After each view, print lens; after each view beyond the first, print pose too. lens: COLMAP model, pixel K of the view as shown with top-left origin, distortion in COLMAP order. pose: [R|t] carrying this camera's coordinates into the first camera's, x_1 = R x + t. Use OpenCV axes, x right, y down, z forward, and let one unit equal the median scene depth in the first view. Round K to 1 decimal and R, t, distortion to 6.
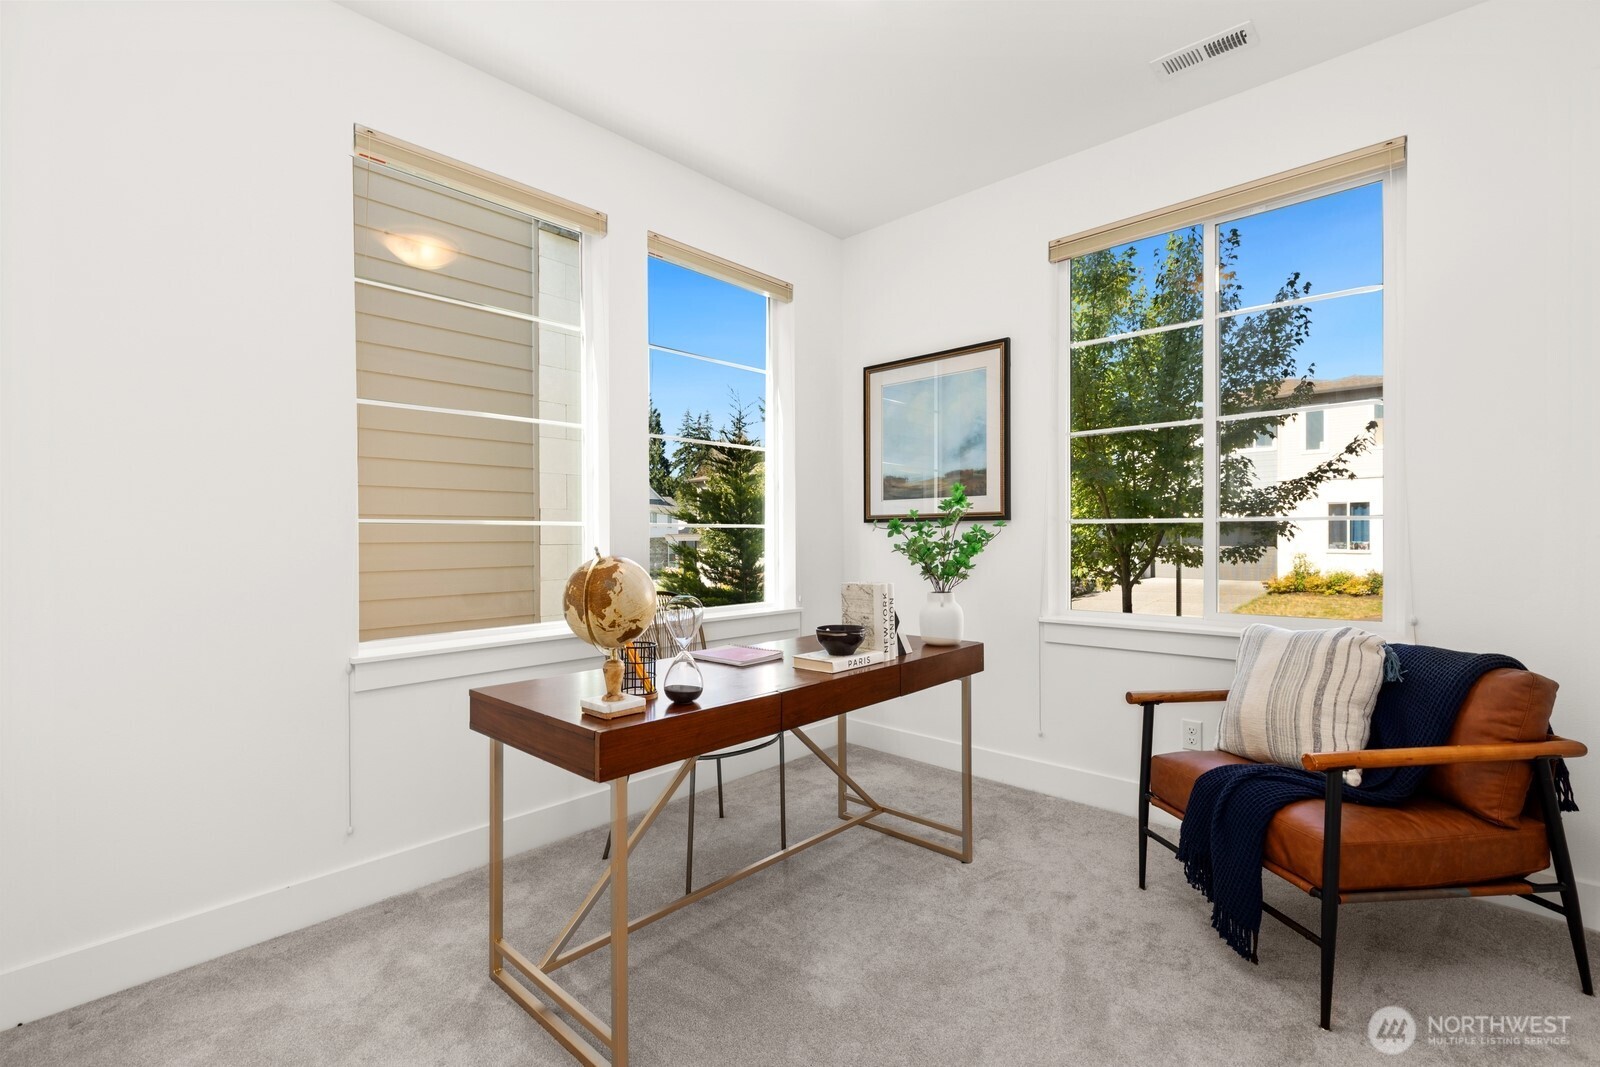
lens RADIAL K [[729.3, 0, 799.7], [0, 729.3, 531.0], [0, 0, 1]] dist [0.012369, -0.001920]
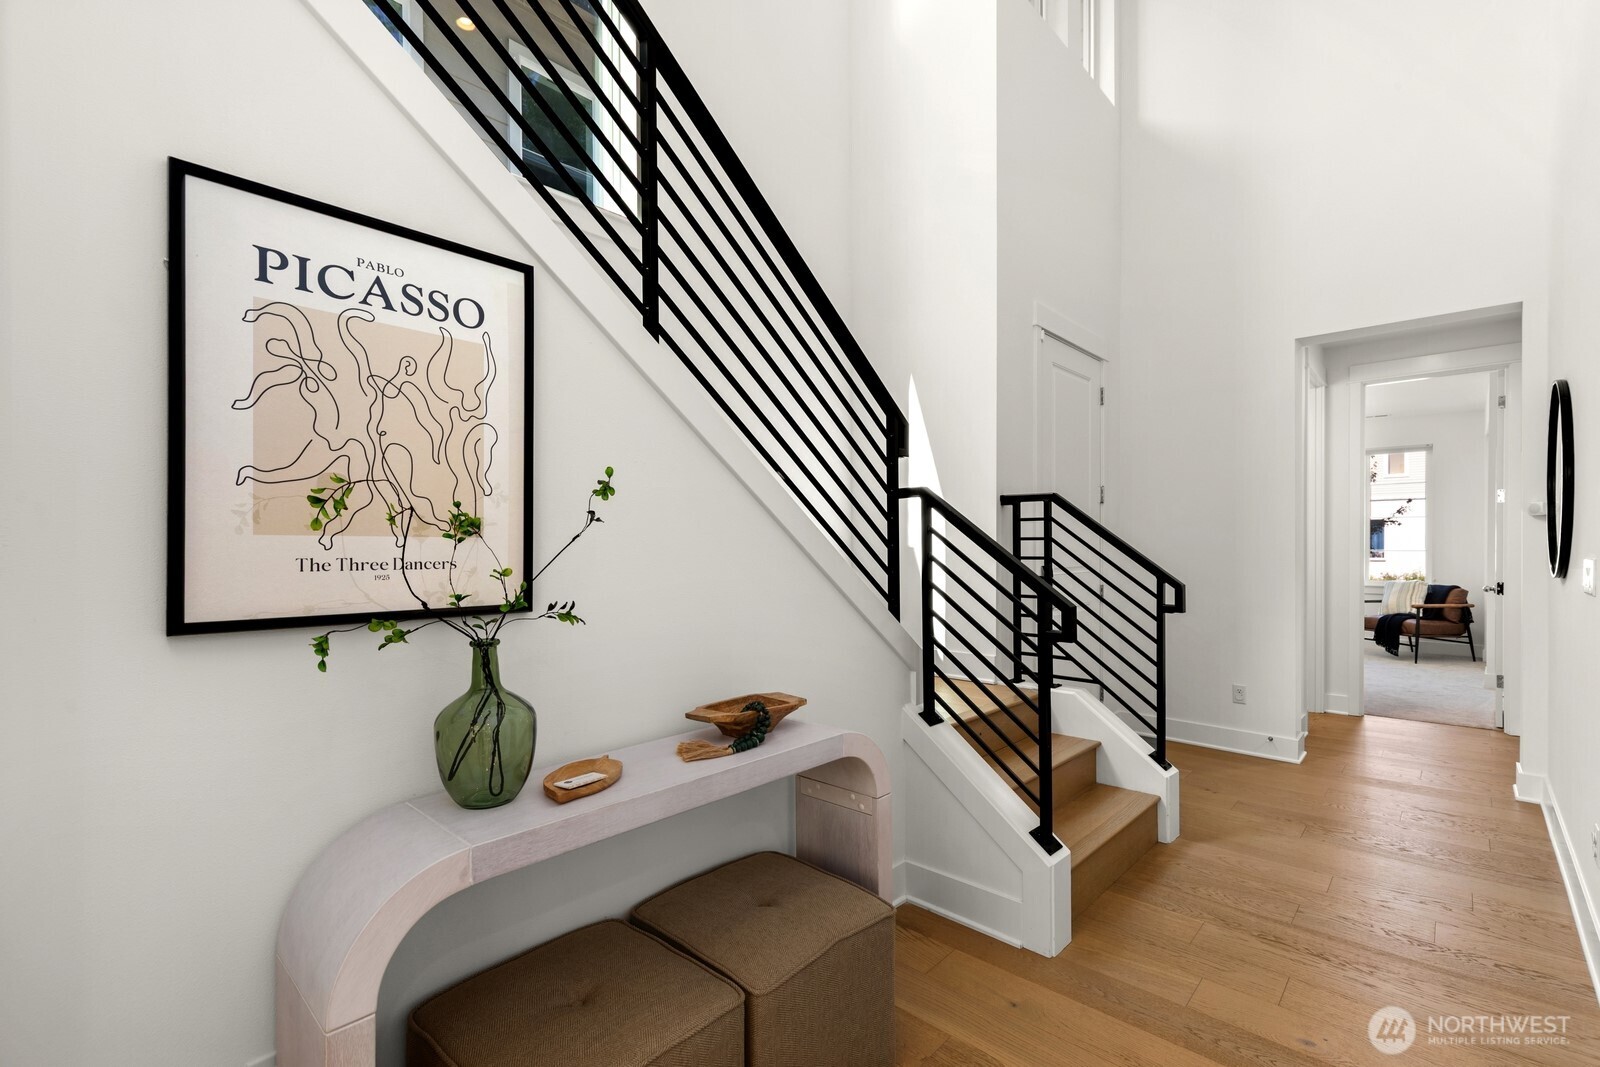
lens RADIAL K [[729.3, 0, 795.8], [0, 729.3, 539.5], [0, 0, 1]] dist [0.012369, -0.001920]
pose [[0.999972, -0.004836, -0.005719, -2.946328], [0.004830, 0.999988, -0.001061, -0.113819], [0.005724, 0.001034, 0.999983, -3.402053]]
